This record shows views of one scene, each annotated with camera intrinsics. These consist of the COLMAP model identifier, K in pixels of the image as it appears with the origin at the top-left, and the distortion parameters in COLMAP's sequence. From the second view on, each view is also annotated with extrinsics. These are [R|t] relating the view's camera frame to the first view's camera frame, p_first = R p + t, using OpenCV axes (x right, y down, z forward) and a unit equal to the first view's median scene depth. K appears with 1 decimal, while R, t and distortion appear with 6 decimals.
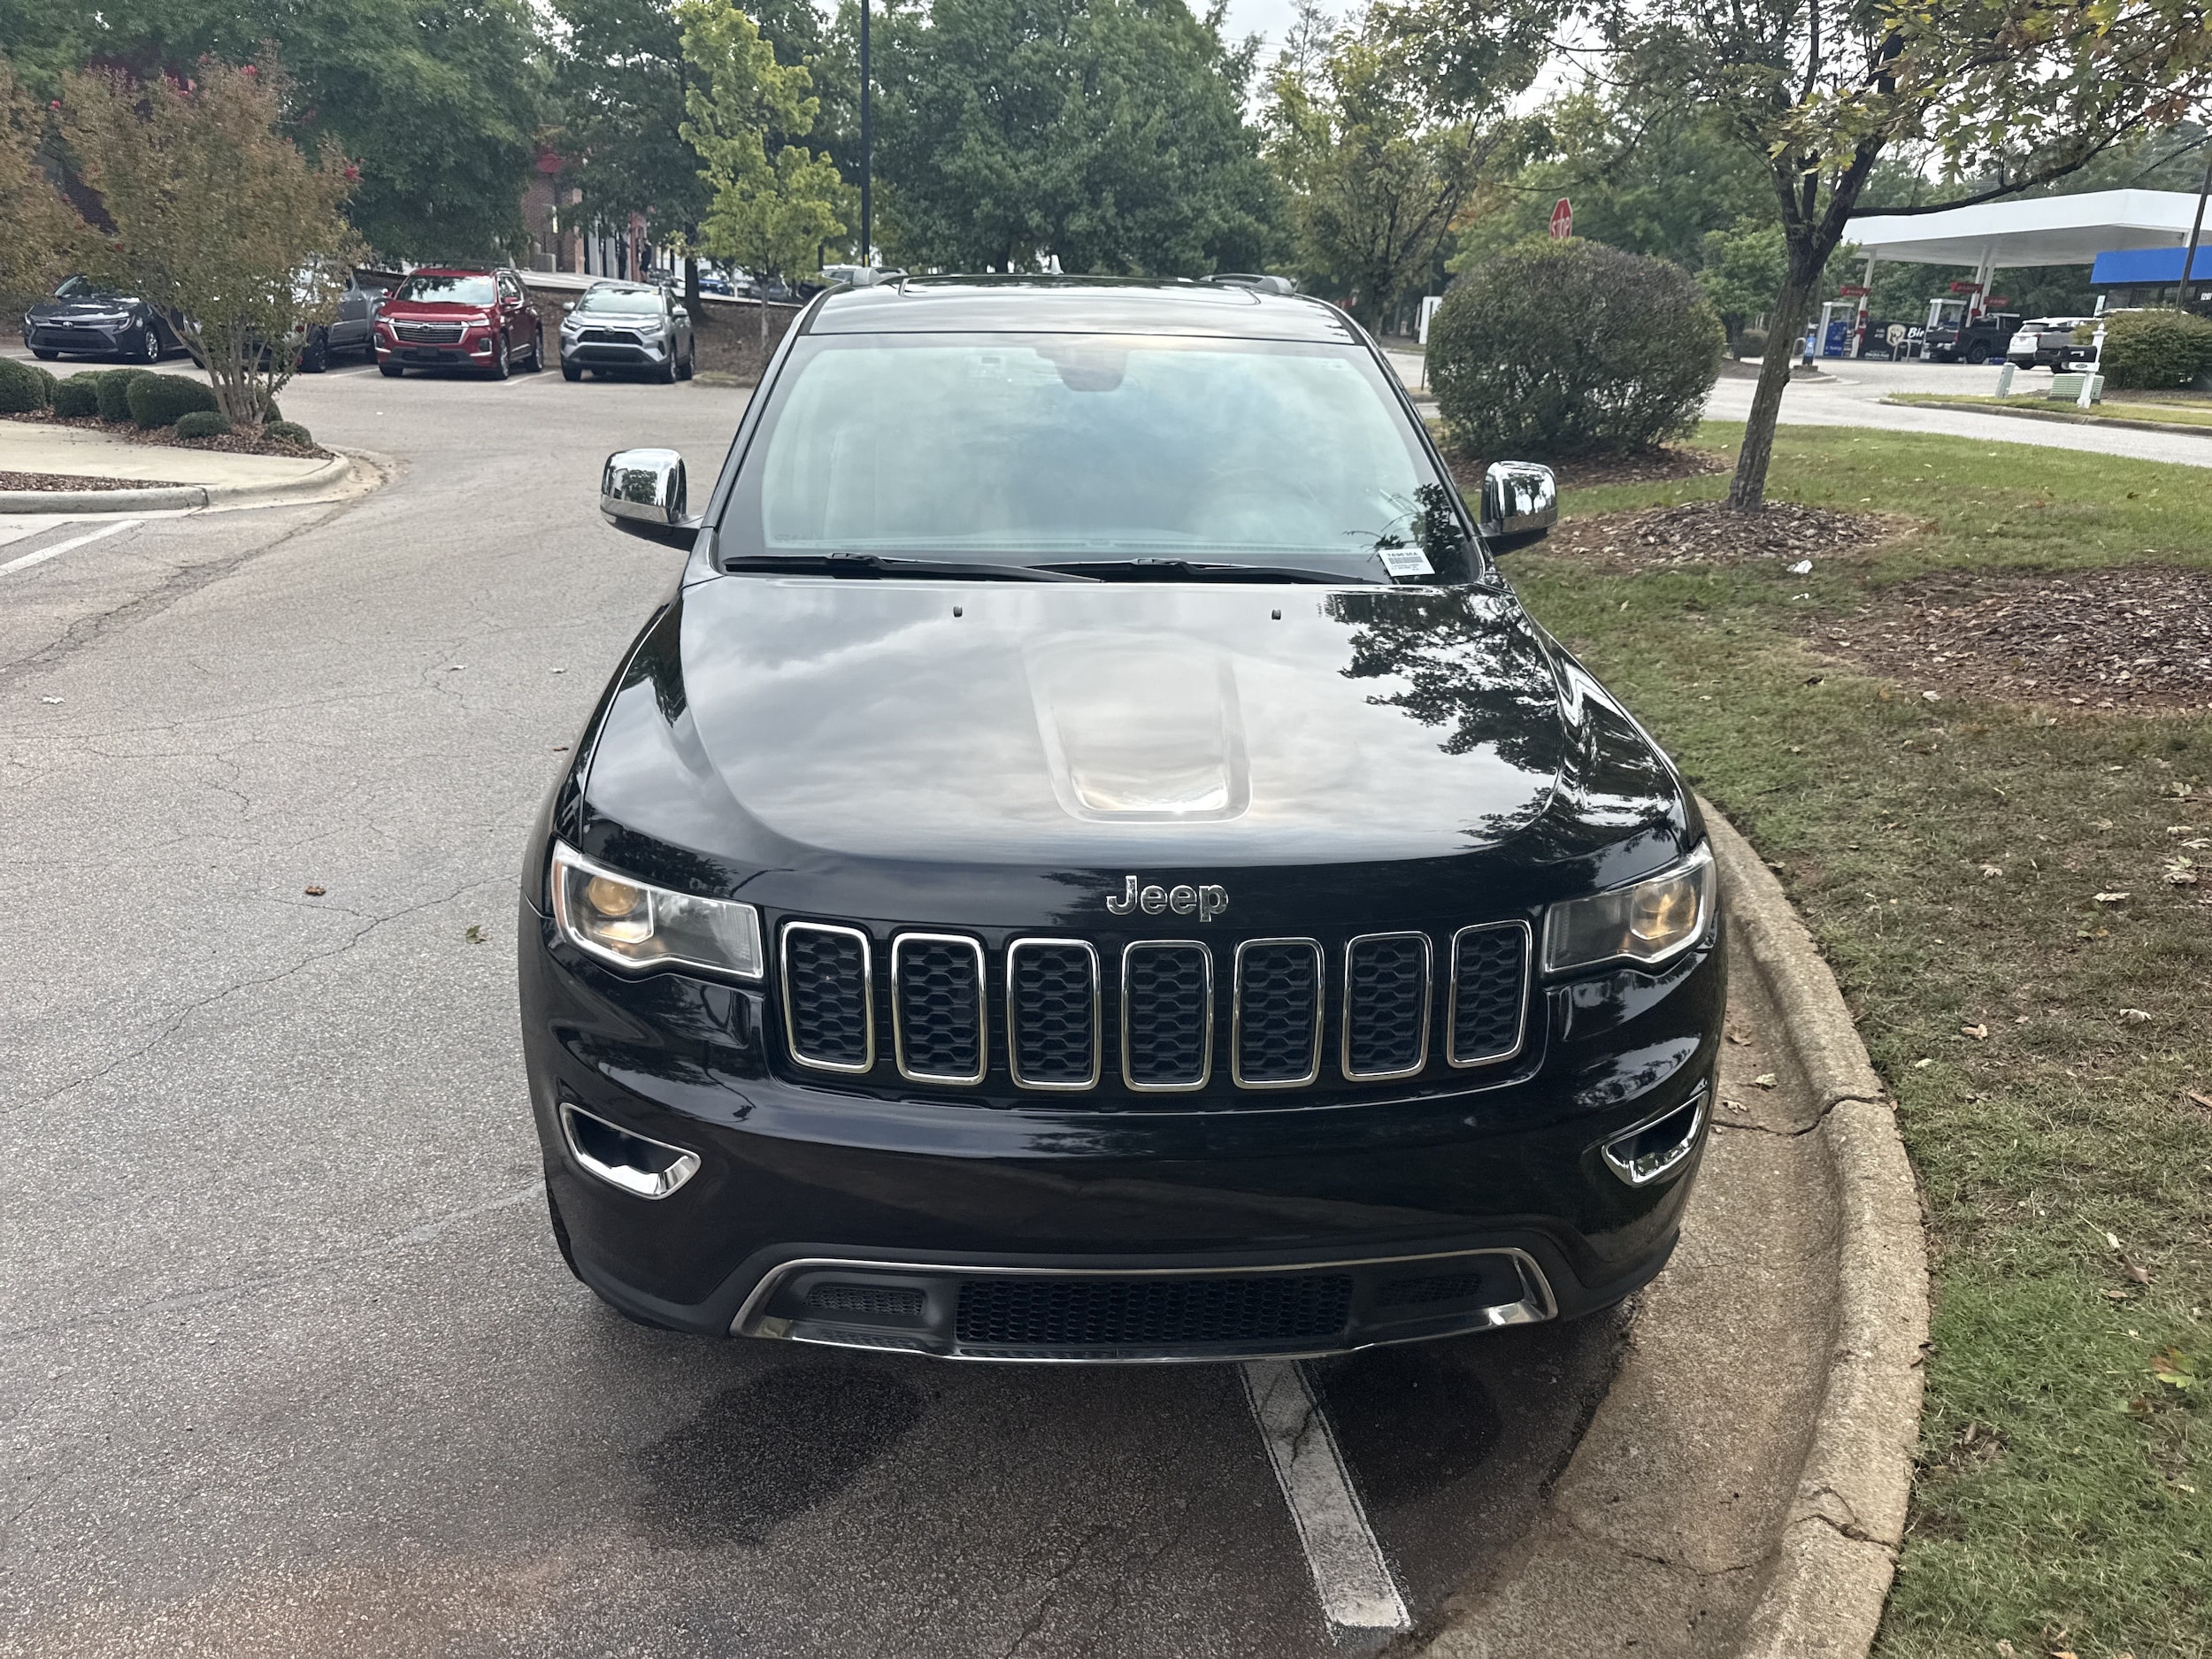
lens RADIAL K [[1680.2, 0, 1106.0], [0, 1680.2, 829.5], [0, 0, 1]] dist [0.001005, -0.001009]
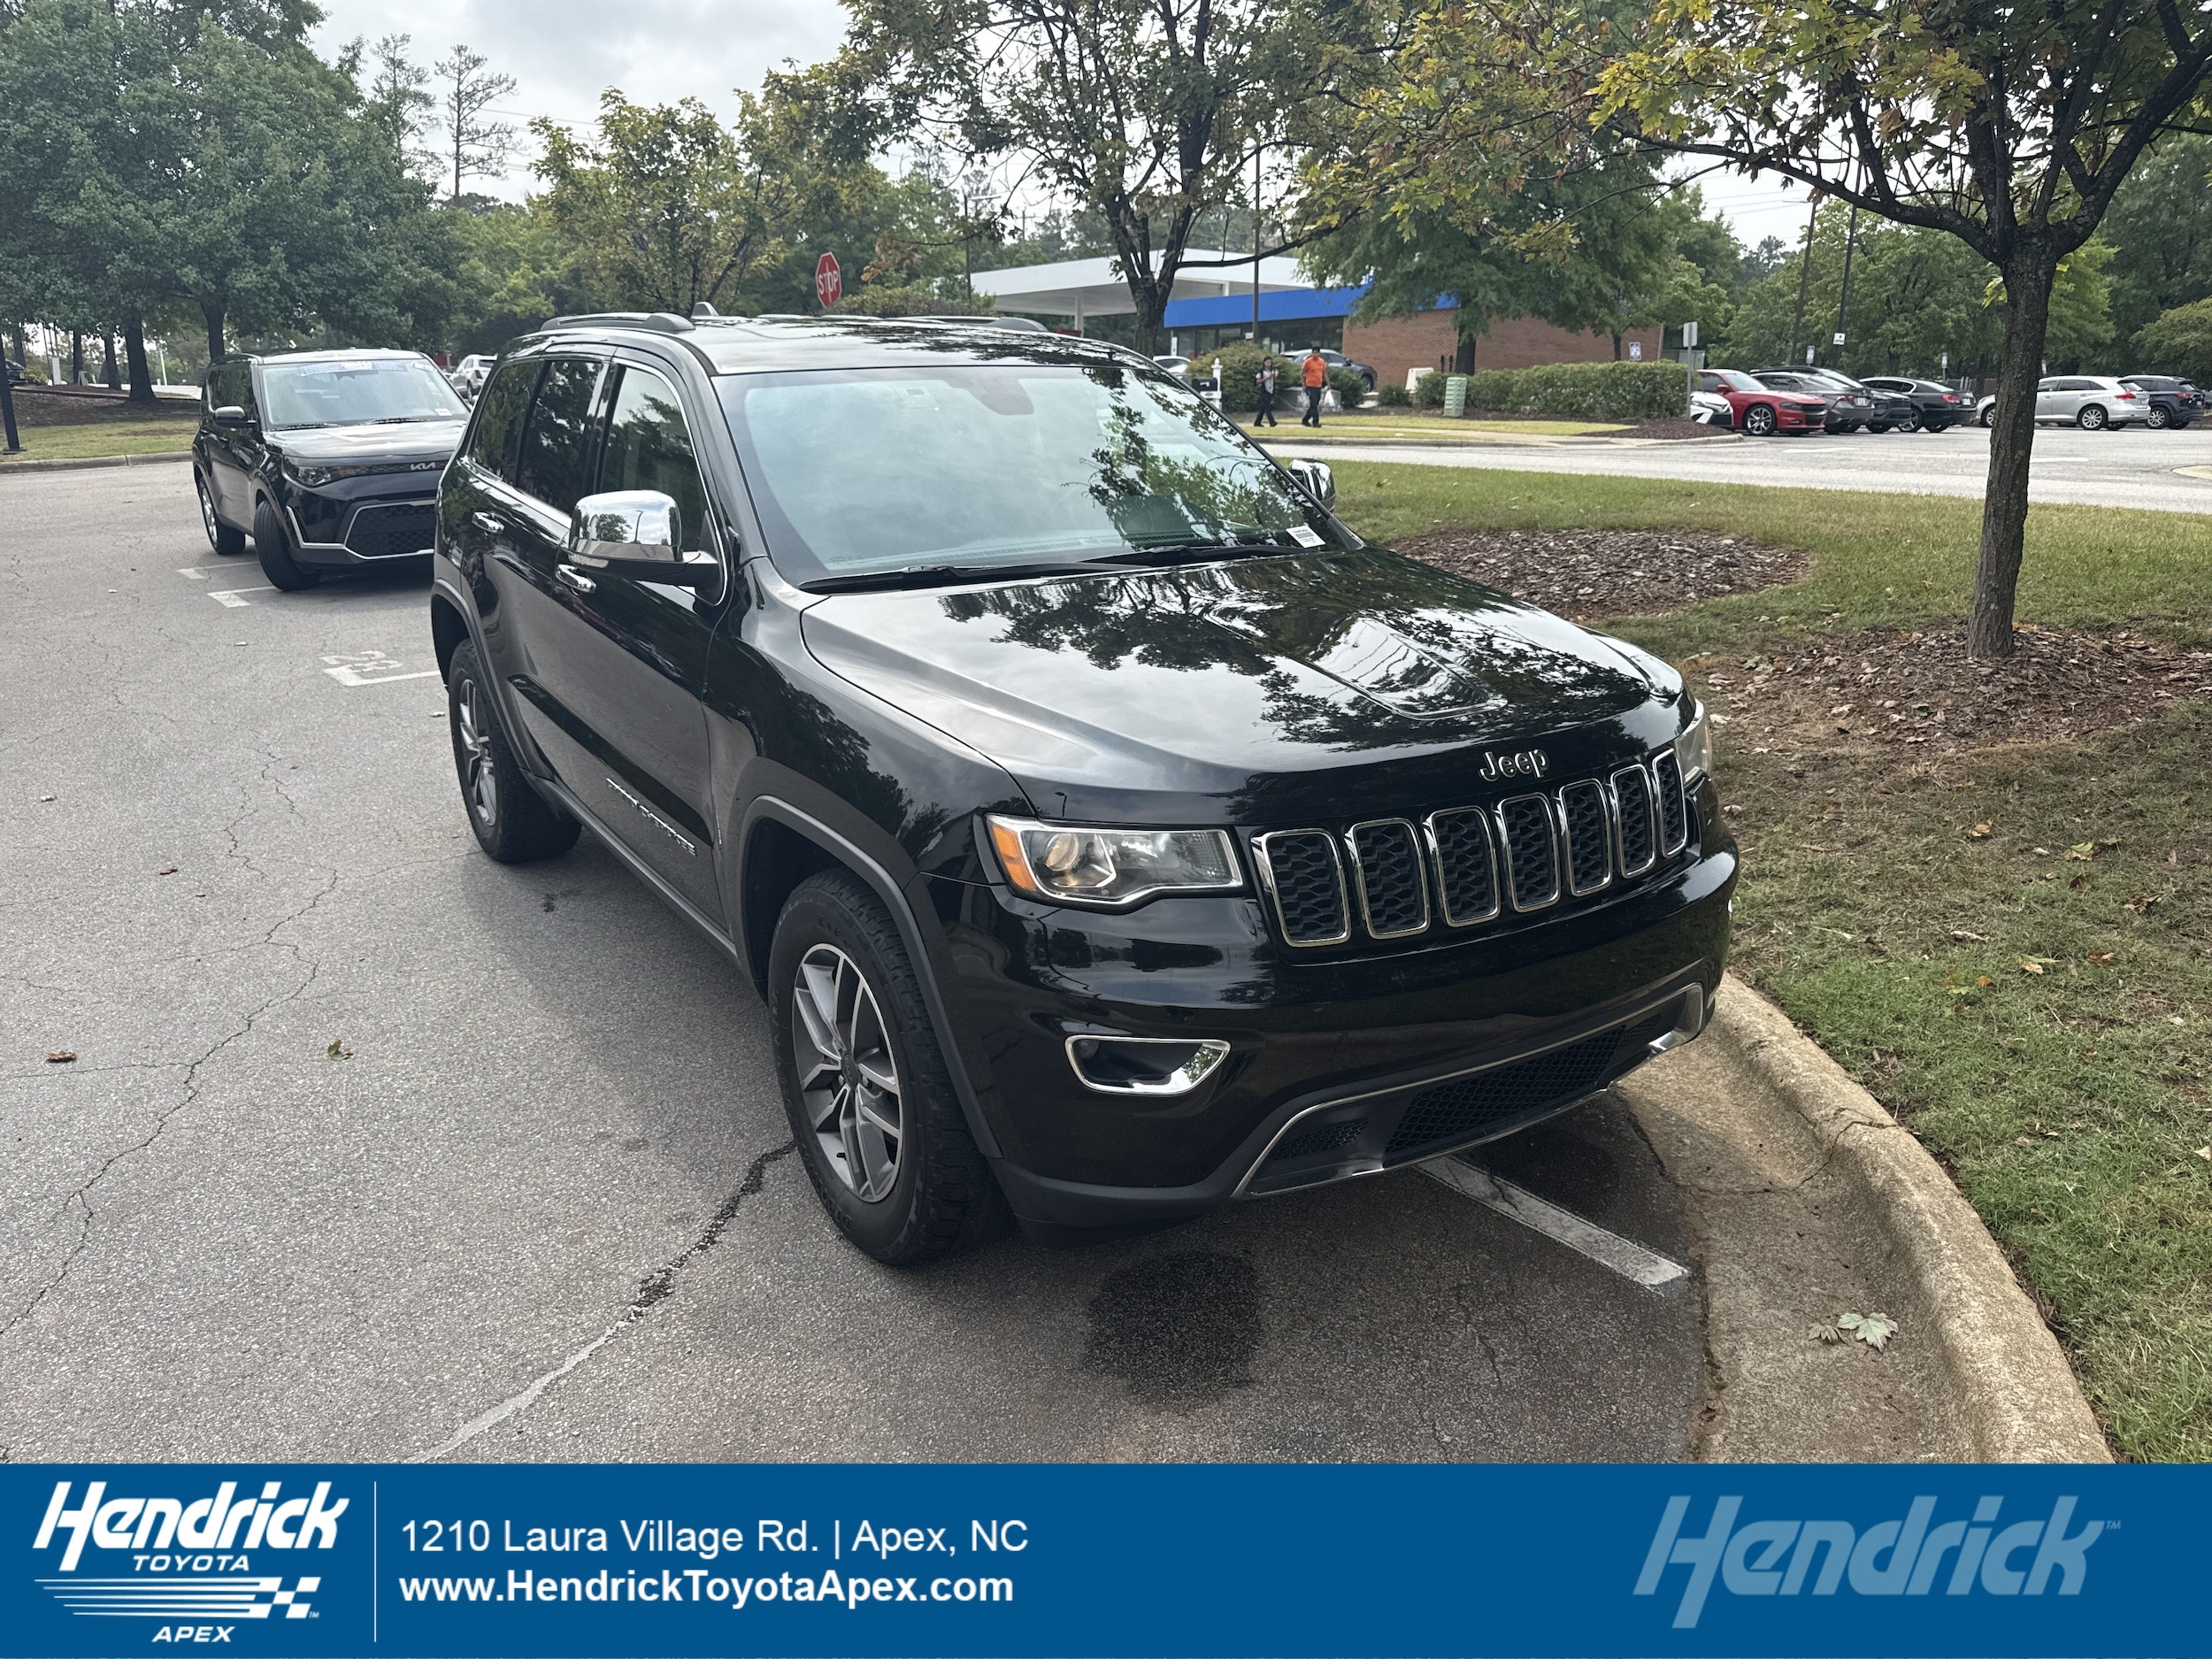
lens RADIAL K [[1697.7, 0, 1106.0], [0, 1697.7, 829.5], [0, 0, 1]] dist [-0.006327, -0.005268]
pose [[0.853128, -0.163445, 0.495438, -0.120621], [0.179838, 0.983585, 0.014809, 0.001641], [-0.489725, 0.076465, 0.868517, -0.000088]]
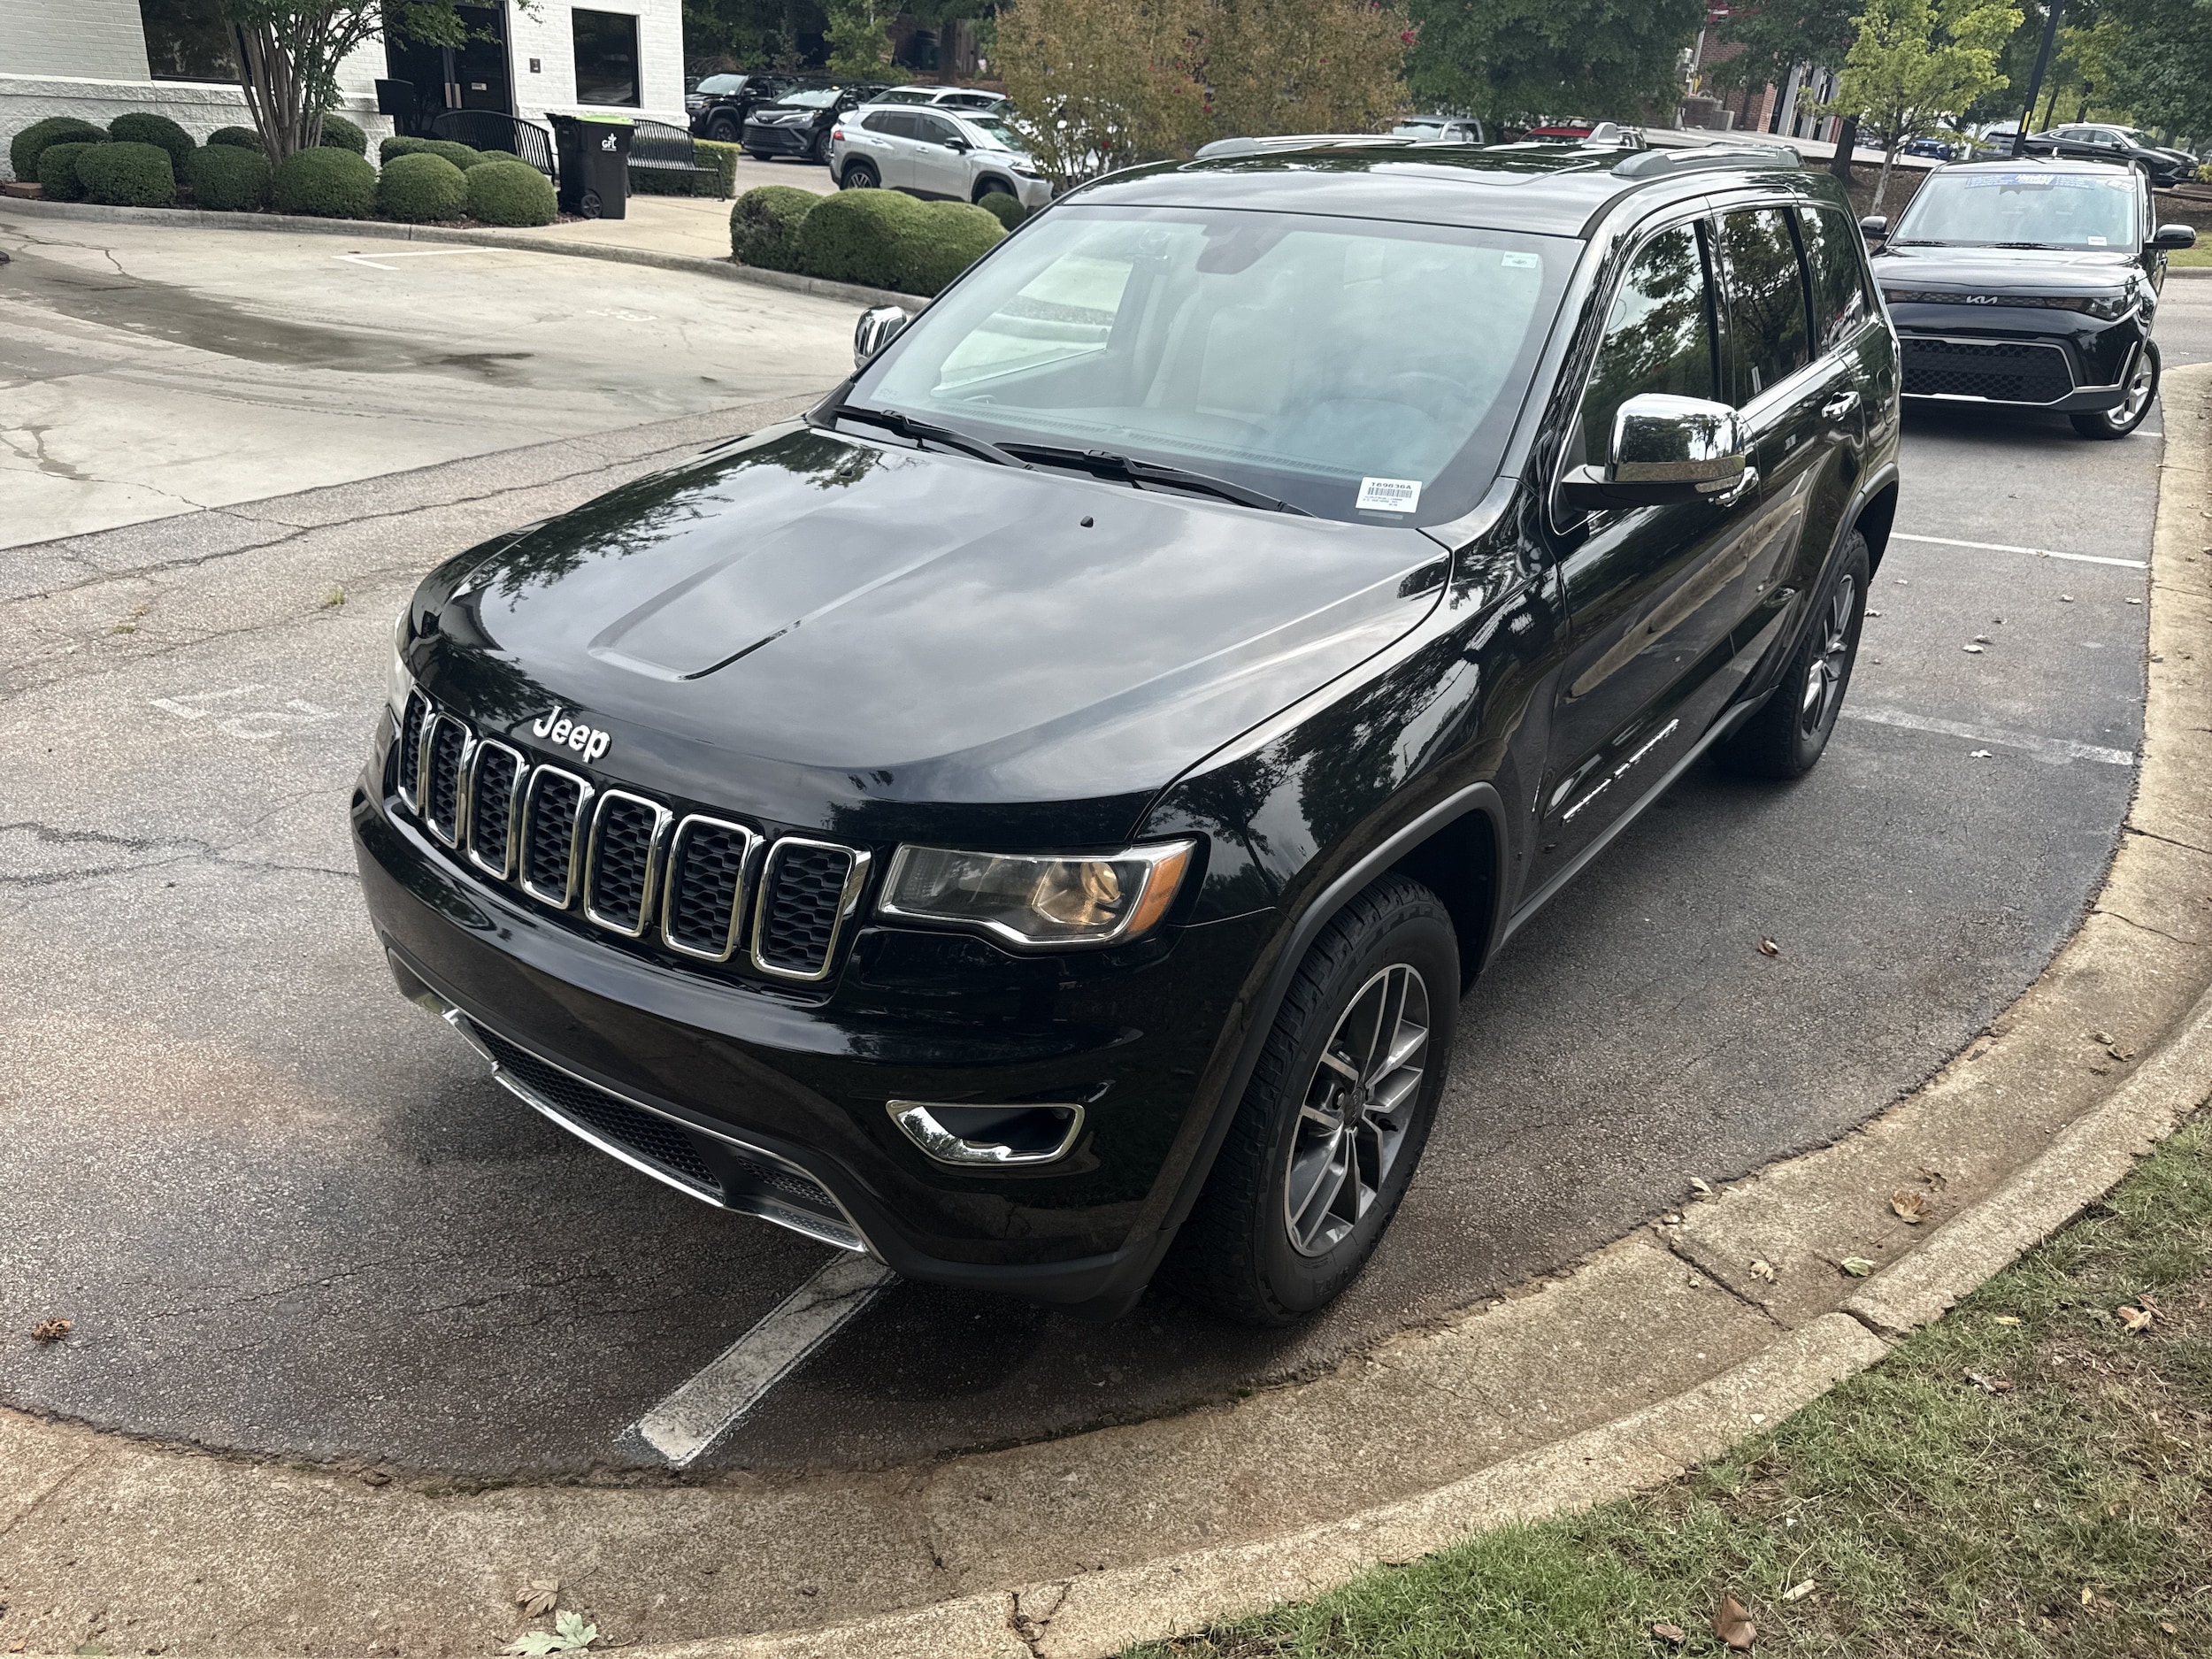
lens RADIAL K [[1661.6, 0, 1106.0], [0, 1661.6, 829.5], [0, 0, 1]] dist [0.002020, -0.000120]
pose [[0.741346, 0.264988, -0.616593, 0.129839], [-0.215260, 0.964094, 0.155518, -0.019066], [0.635664, 0.017435, 0.771769, 0.049765]]
